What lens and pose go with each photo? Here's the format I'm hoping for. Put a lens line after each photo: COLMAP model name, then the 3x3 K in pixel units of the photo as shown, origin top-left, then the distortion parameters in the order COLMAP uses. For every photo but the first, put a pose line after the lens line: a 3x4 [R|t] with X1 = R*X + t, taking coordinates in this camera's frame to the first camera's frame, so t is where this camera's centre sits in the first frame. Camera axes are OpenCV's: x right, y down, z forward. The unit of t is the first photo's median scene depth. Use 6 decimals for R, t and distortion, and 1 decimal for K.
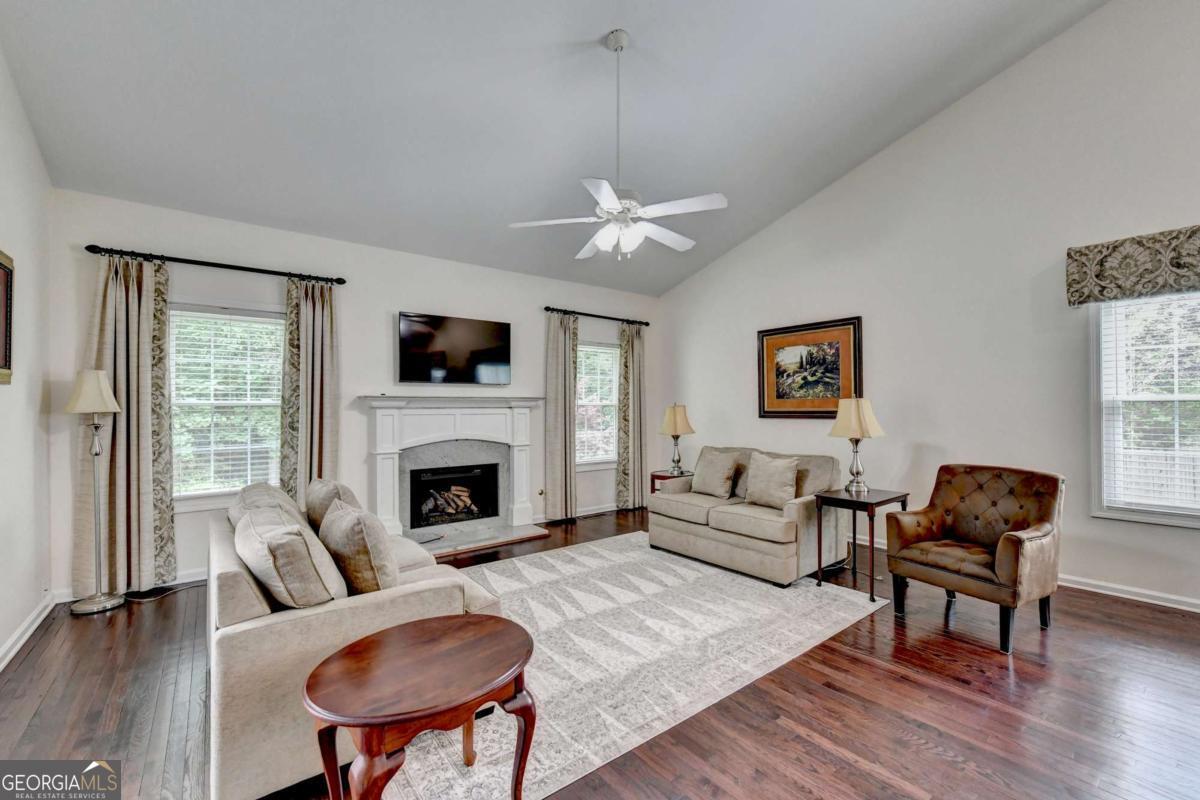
lens RADIAL K [[496.9, 0, 602.3], [0, 496.9, 401.8], [0, 0, 1]] dist [-0.009845, 0.000027]
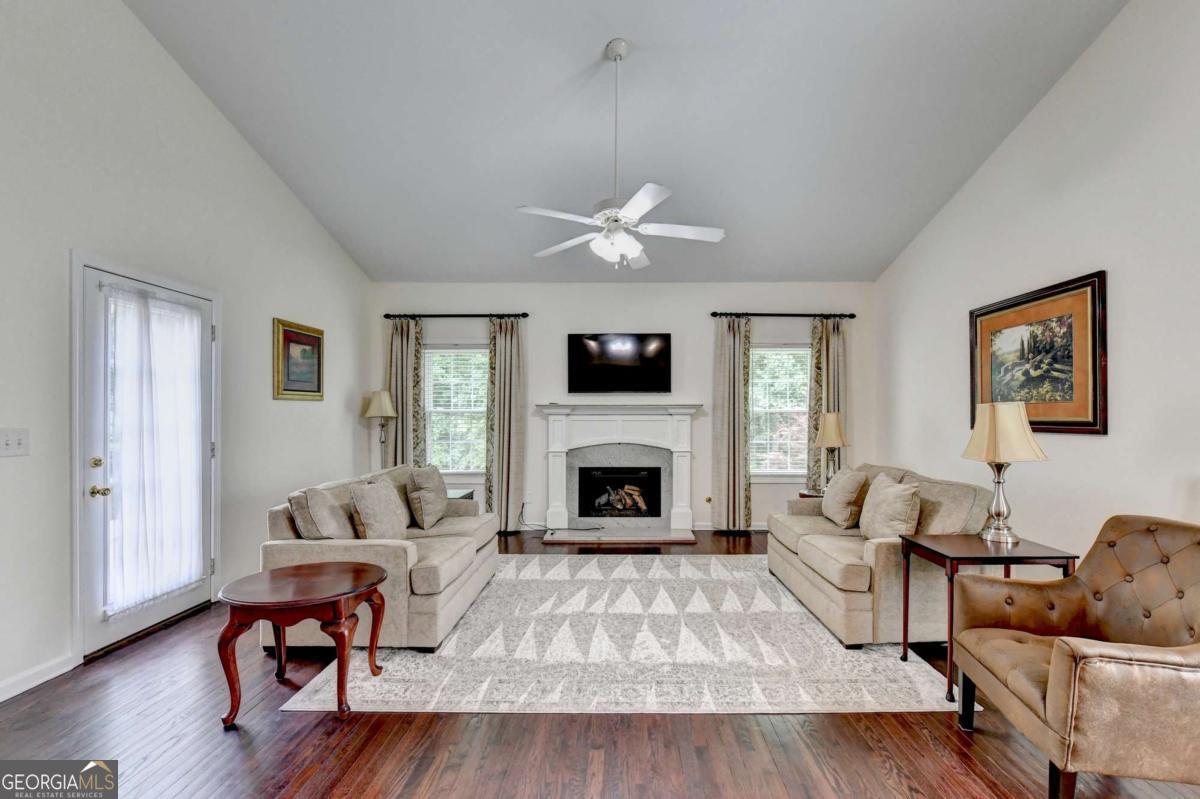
lens RADIAL K [[496.9, 0, 623.6], [0, 496.9, 415.0], [0, 0, 1]] dist [-0.009845, 0.000027]
pose [[0.788232, 0.003801, -0.615366, 0.425333], [0.003934, 0.999929, 0.011216, 0.000596], [0.615365, -0.011262, 0.788161, 0.133964]]
